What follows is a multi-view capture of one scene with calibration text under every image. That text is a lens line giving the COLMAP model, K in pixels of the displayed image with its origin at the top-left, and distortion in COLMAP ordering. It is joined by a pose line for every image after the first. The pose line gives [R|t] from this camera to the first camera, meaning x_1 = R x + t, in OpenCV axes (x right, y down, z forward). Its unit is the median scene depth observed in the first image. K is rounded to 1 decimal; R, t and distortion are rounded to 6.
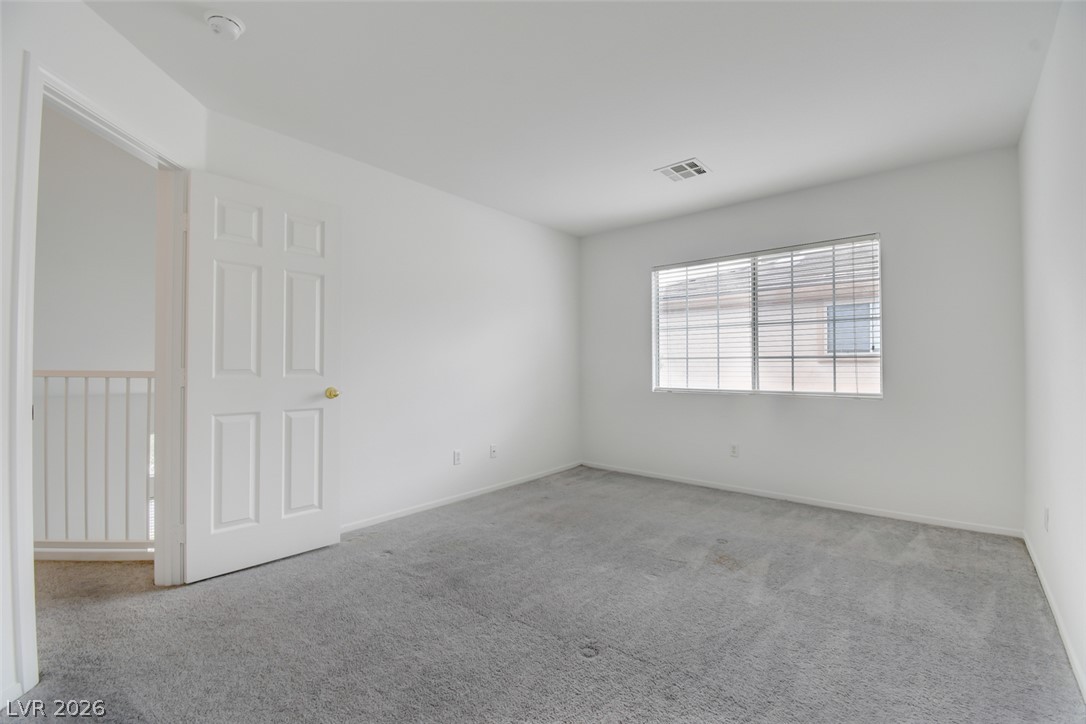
lens RADIAL K [[480.5, 0, 544.9], [0, 480.5, 365.5], [0, 0, 1]] dist [0.004251, -0.008862]
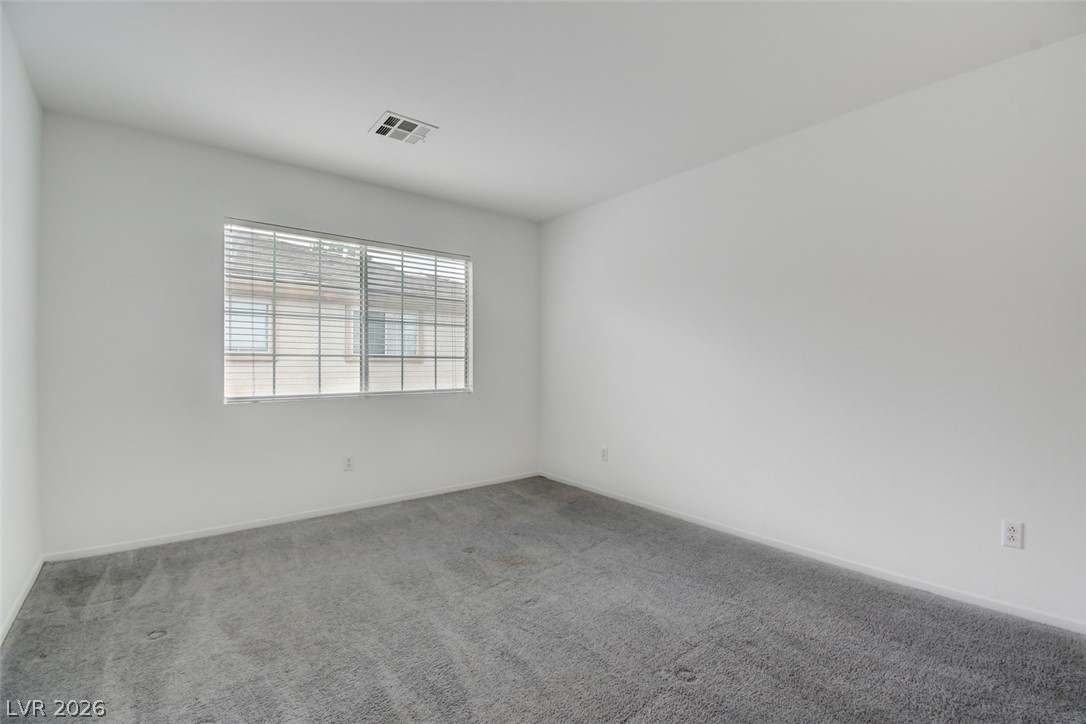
lens RADIAL K [[480.5, 0, 540.9], [0, 480.5, 365.4], [0, 0, 1]] dist [0.004251, -0.008862]
pose [[0.184642, -0.001015, 0.982805, -0.393994], [-0.000240, 0.999999, 0.001078, -0.000324], [-0.982806, -0.000435, 0.184641, 0.504533]]
